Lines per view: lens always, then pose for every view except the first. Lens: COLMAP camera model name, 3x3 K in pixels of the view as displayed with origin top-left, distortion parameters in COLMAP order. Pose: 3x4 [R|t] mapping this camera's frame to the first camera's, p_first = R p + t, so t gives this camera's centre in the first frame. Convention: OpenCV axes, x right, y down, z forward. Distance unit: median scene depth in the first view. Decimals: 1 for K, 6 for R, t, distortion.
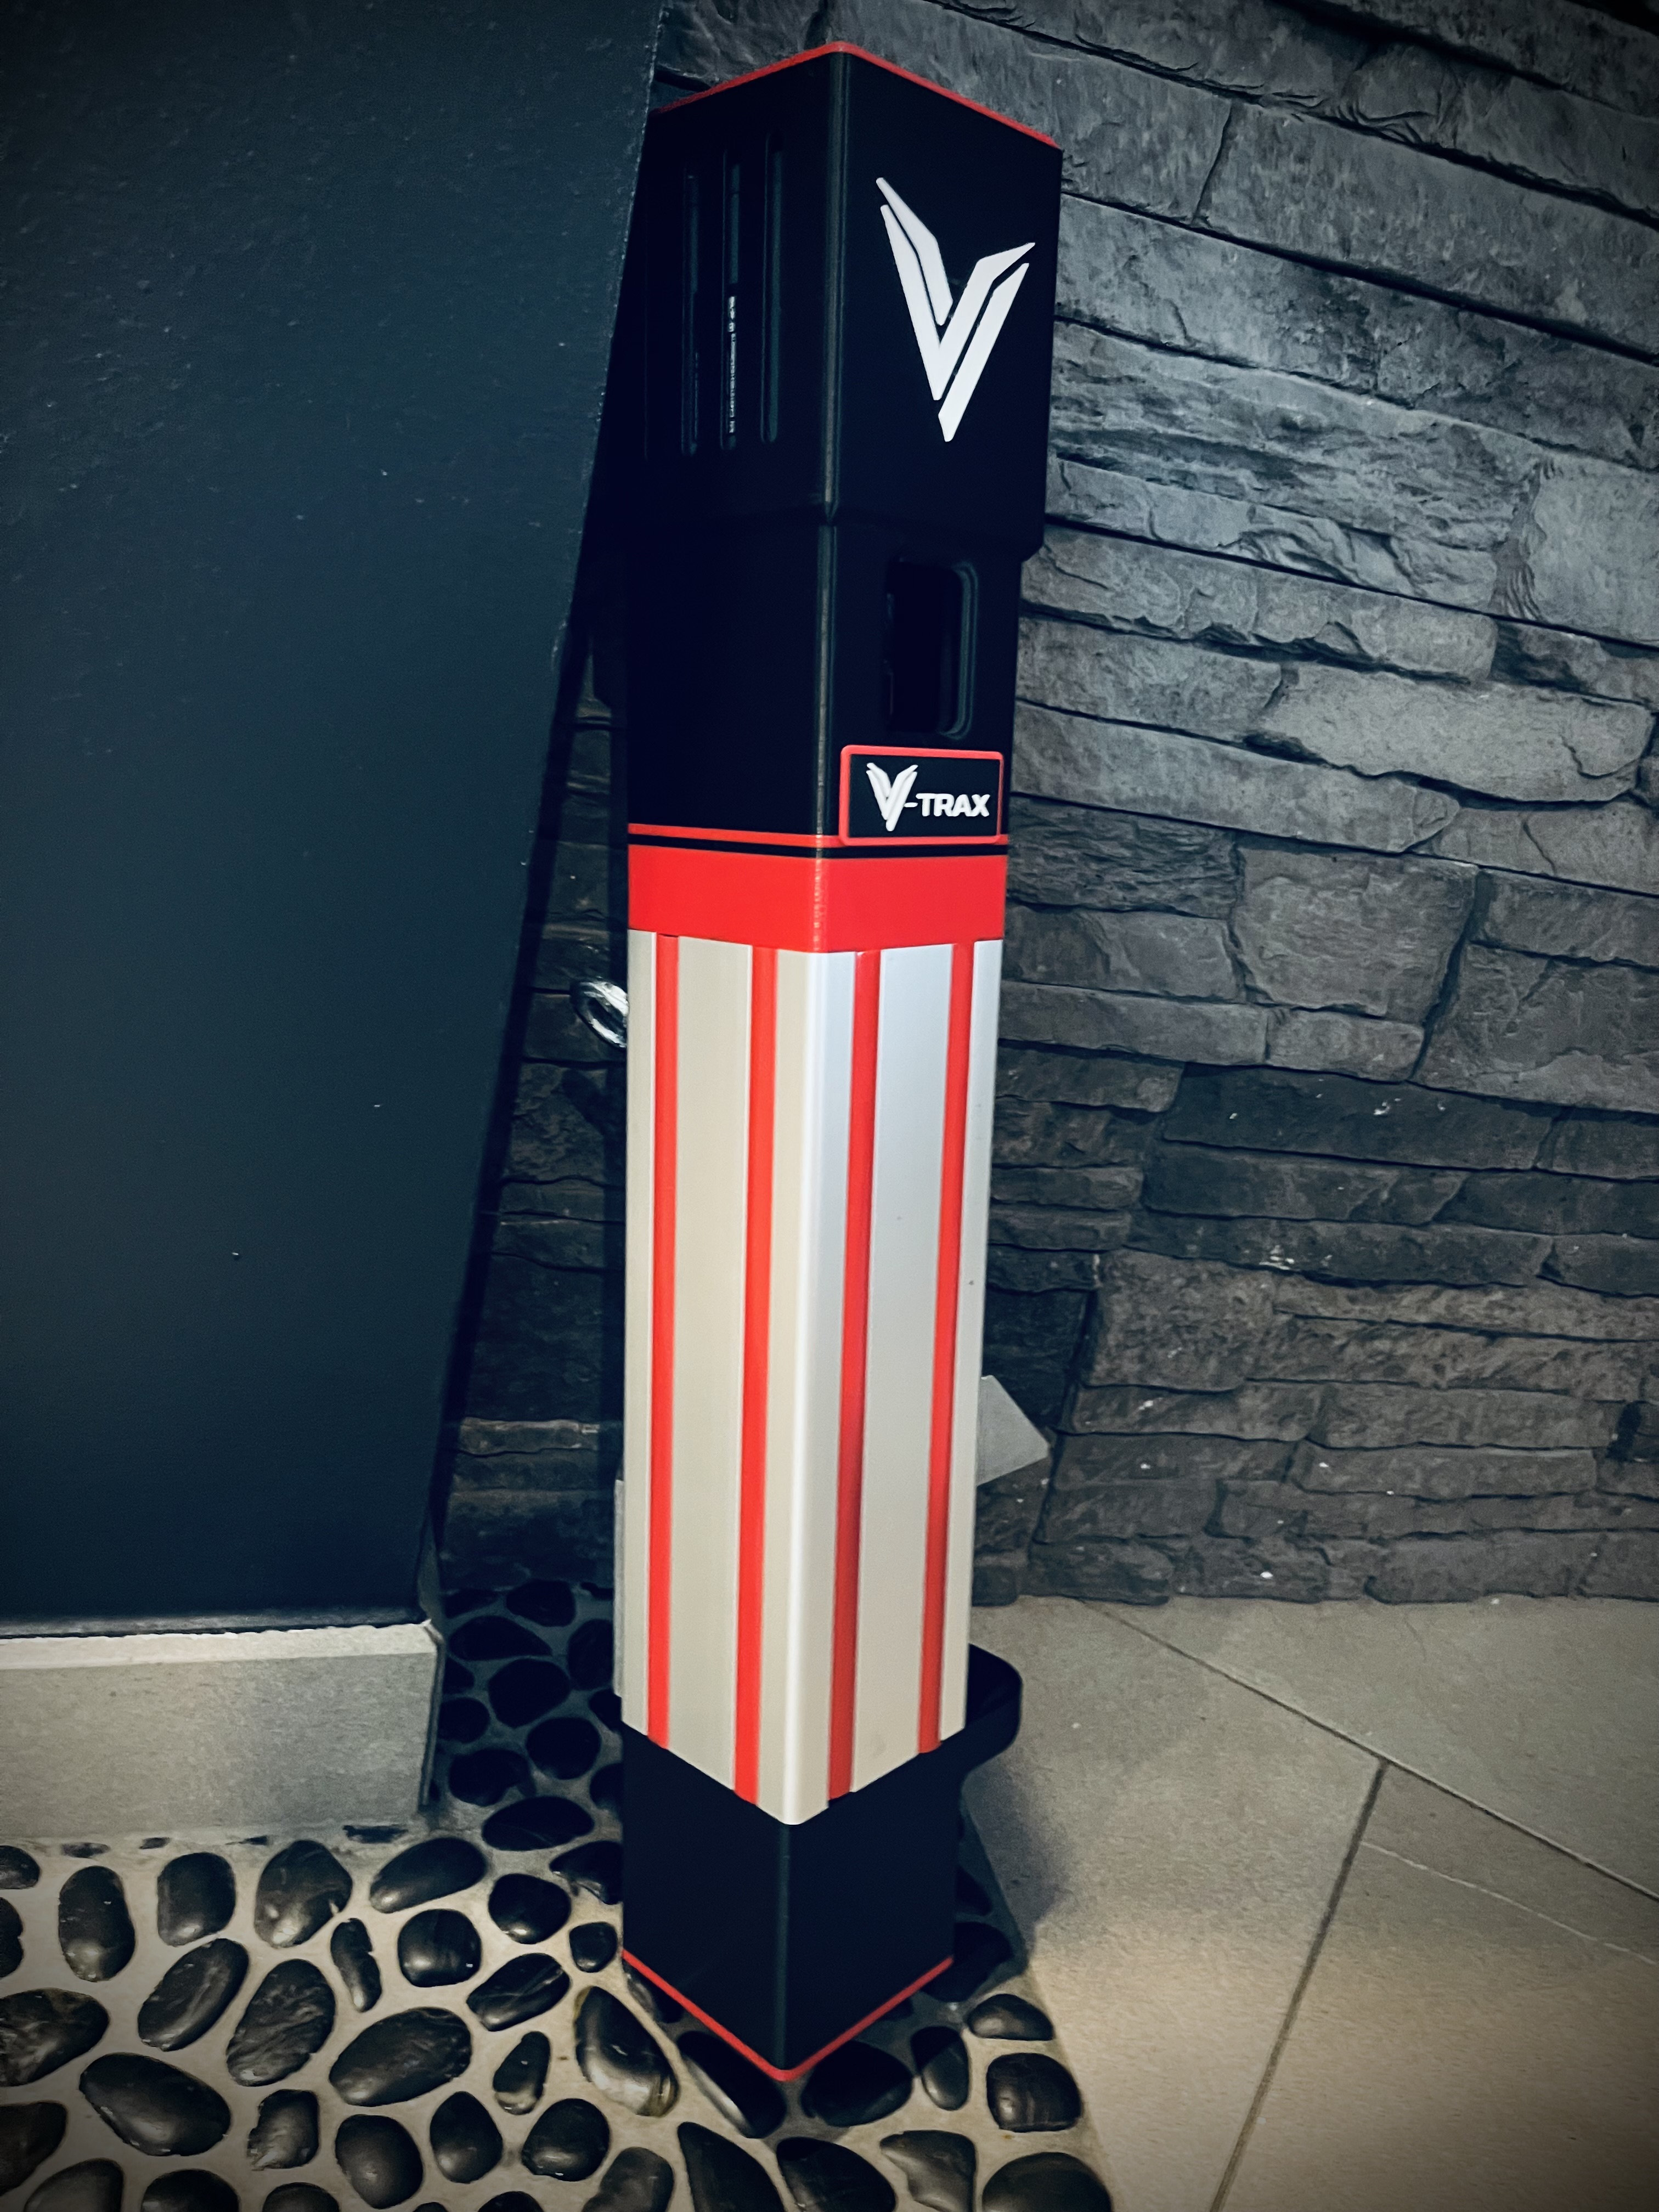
lens RADIAL K [[1703.3, 0, 829.5], [0, 1703.3, 1106.0], [0, 0, 1]] dist [0.010763, 0.001324]
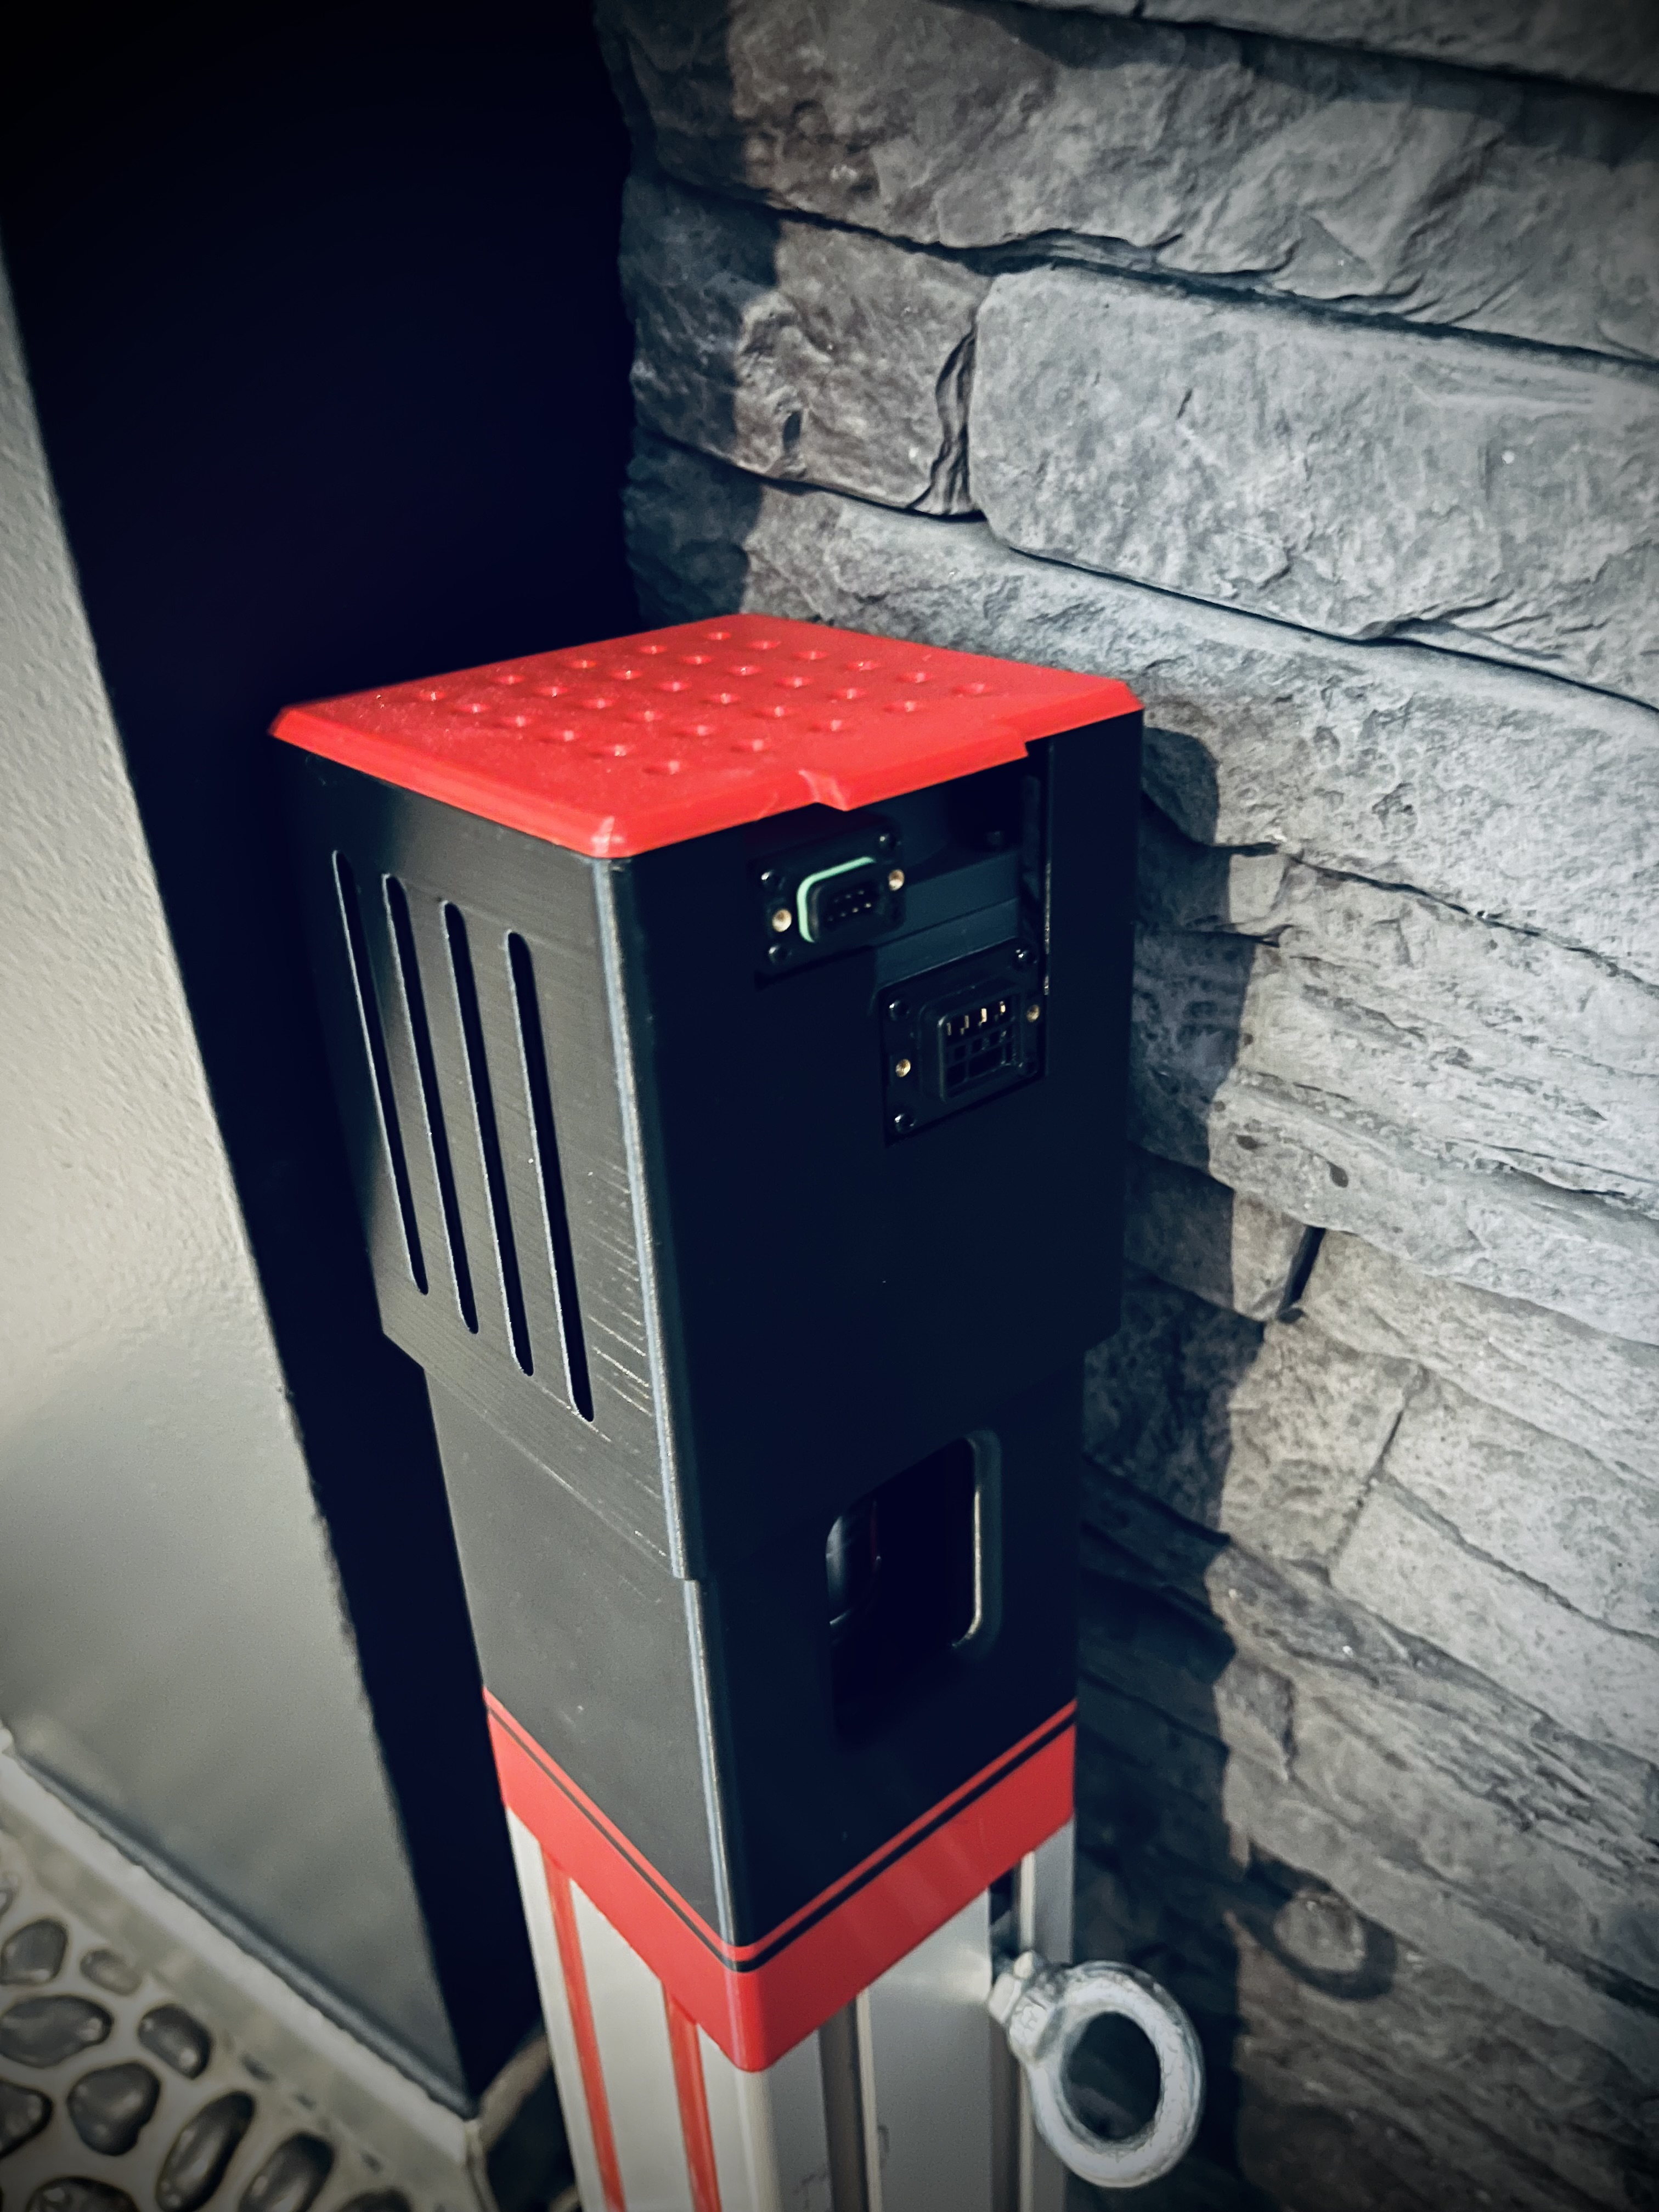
lens RADIAL K [[1722.9, 0, 829.5], [0, 1722.9, 1106.0], [0, 0, 1]] dist [0.057430, -0.116101]
pose [[0.668163, 0.329733, -0.666959, 0.315949], [-0.189396, 0.942281, 0.276109, -0.483132], [0.719505, -0.058166, 0.692048, 0.531695]]
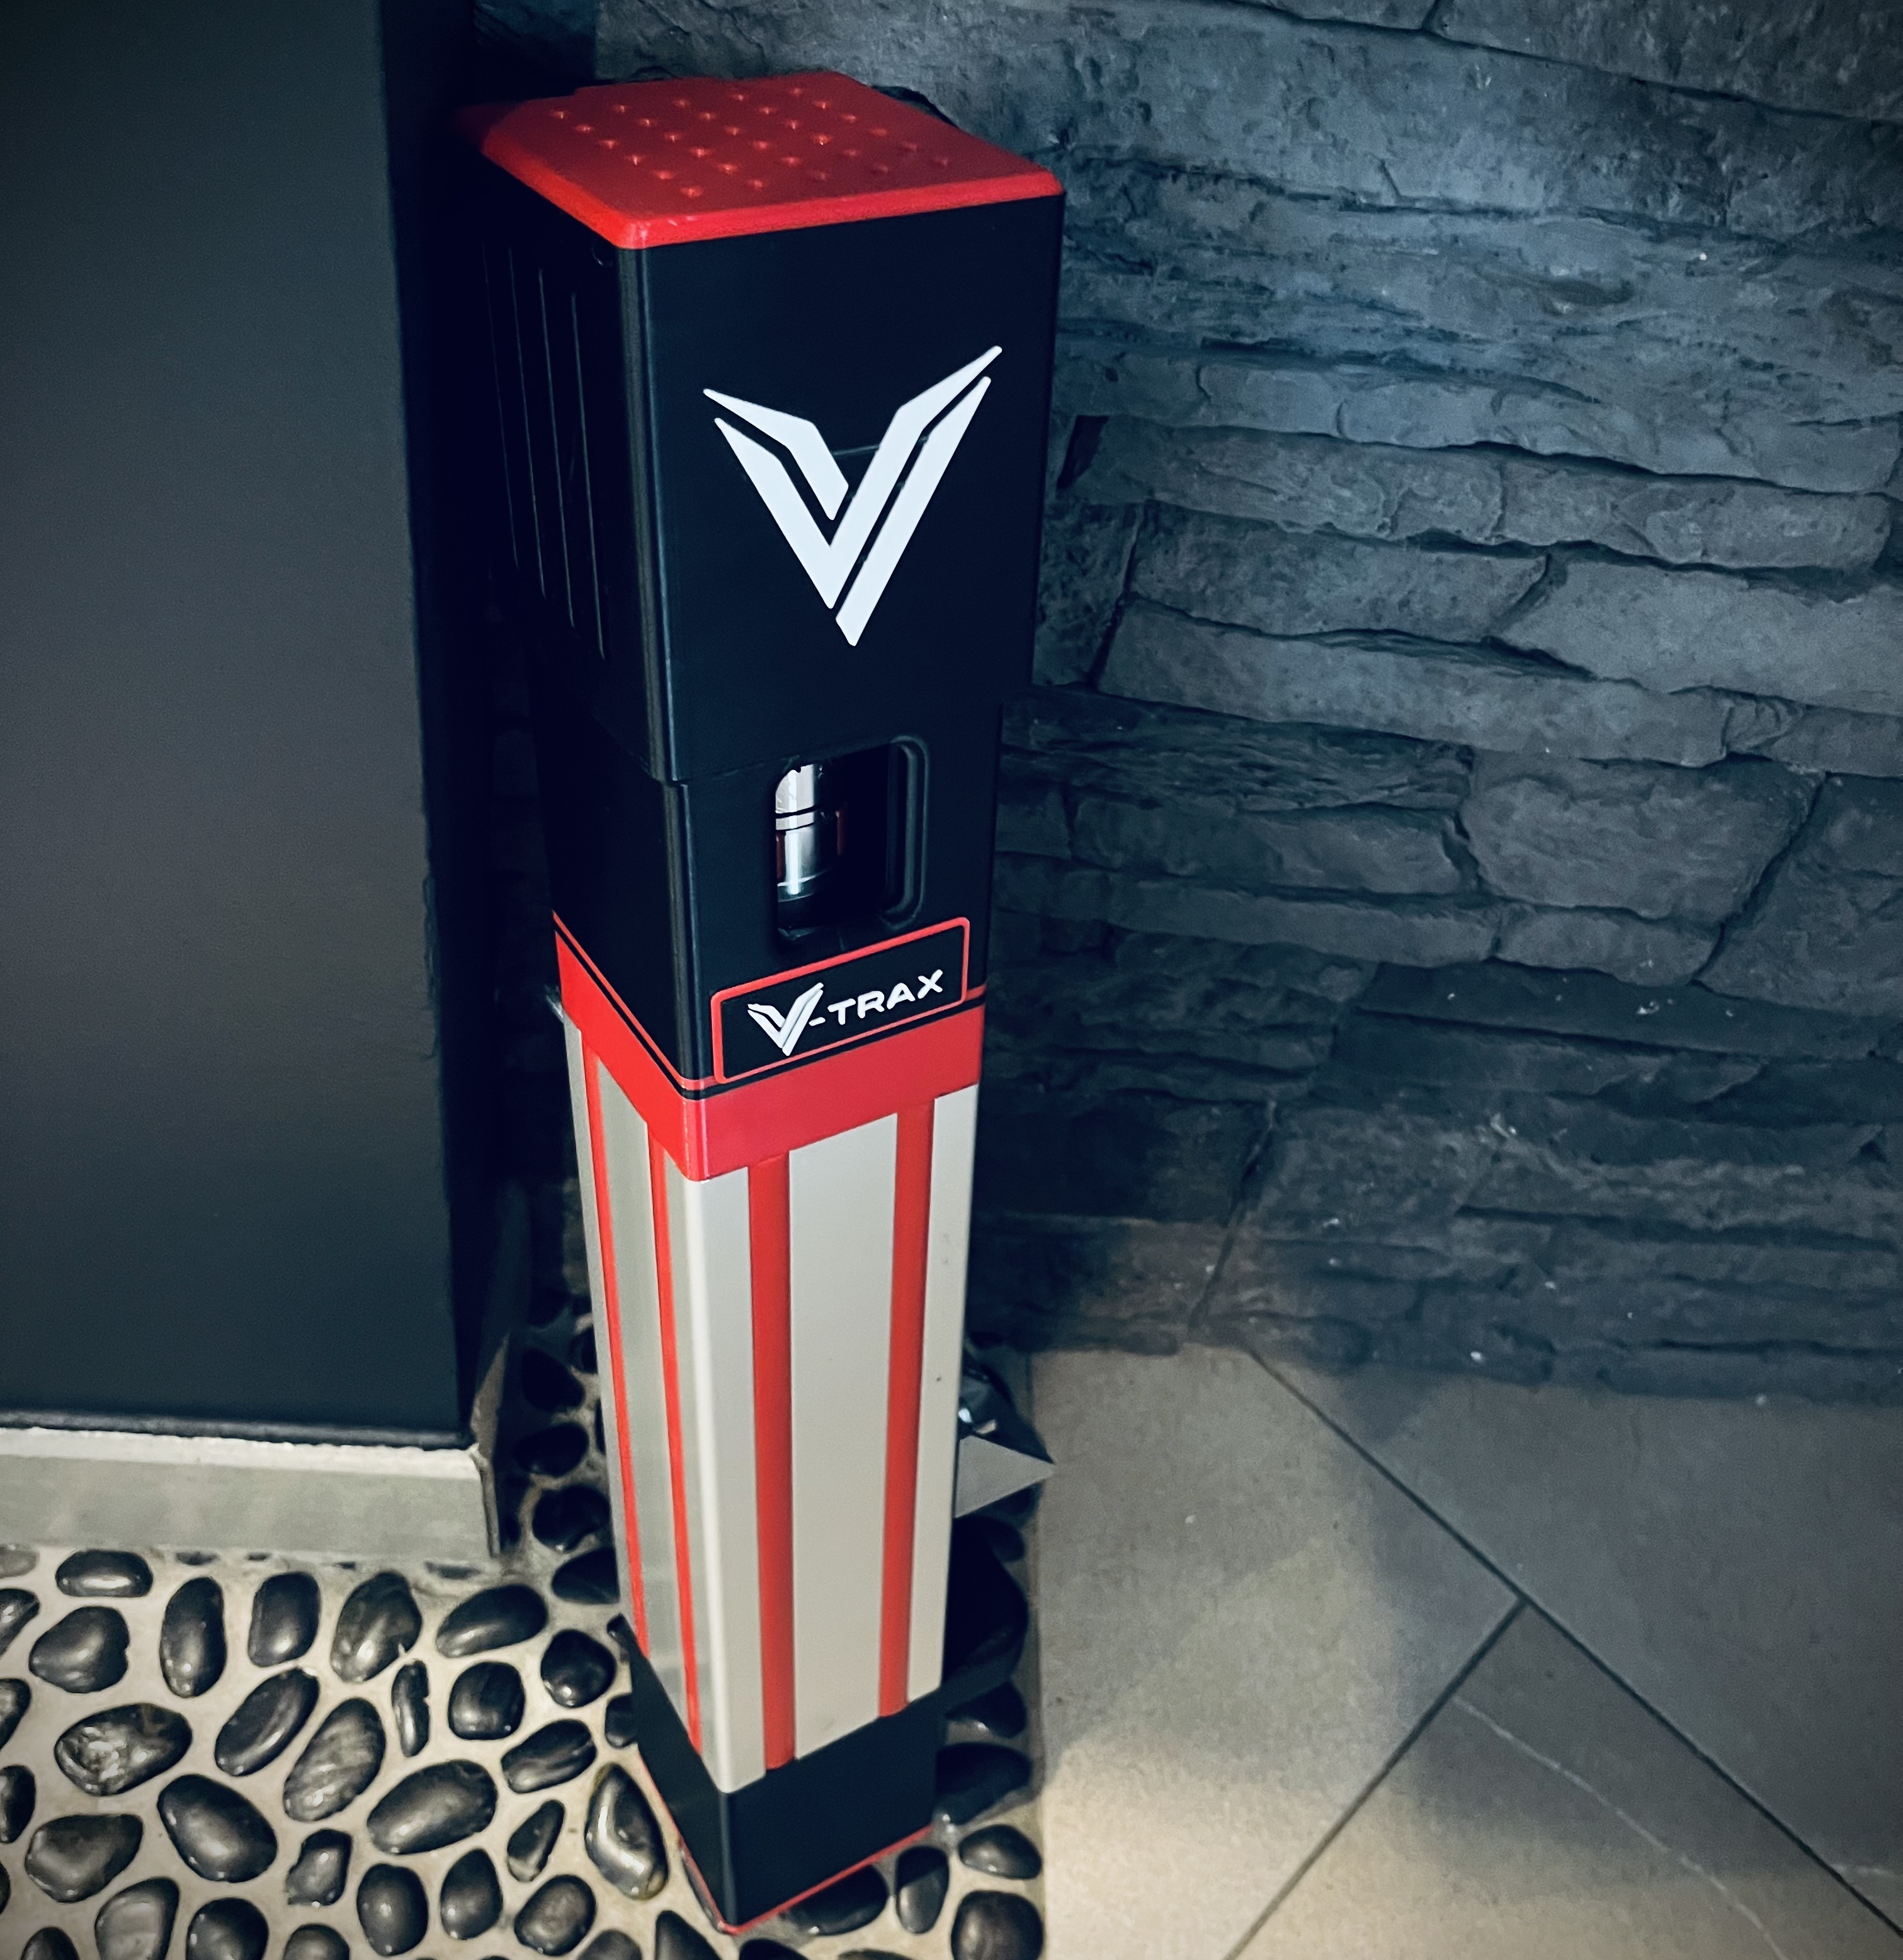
lens RADIAL K [[1966.0, 0, 951.5], [0, 1966.0, 980.0], [0, 0, 1]] dist [0.010792, -0.009732]
pose [[0.966702, 0.159434, -0.200171, 0.235402], [-0.059488, 0.900783, 0.430175, -0.479412], [0.248895, -0.403944, 0.880273, 0.136011]]
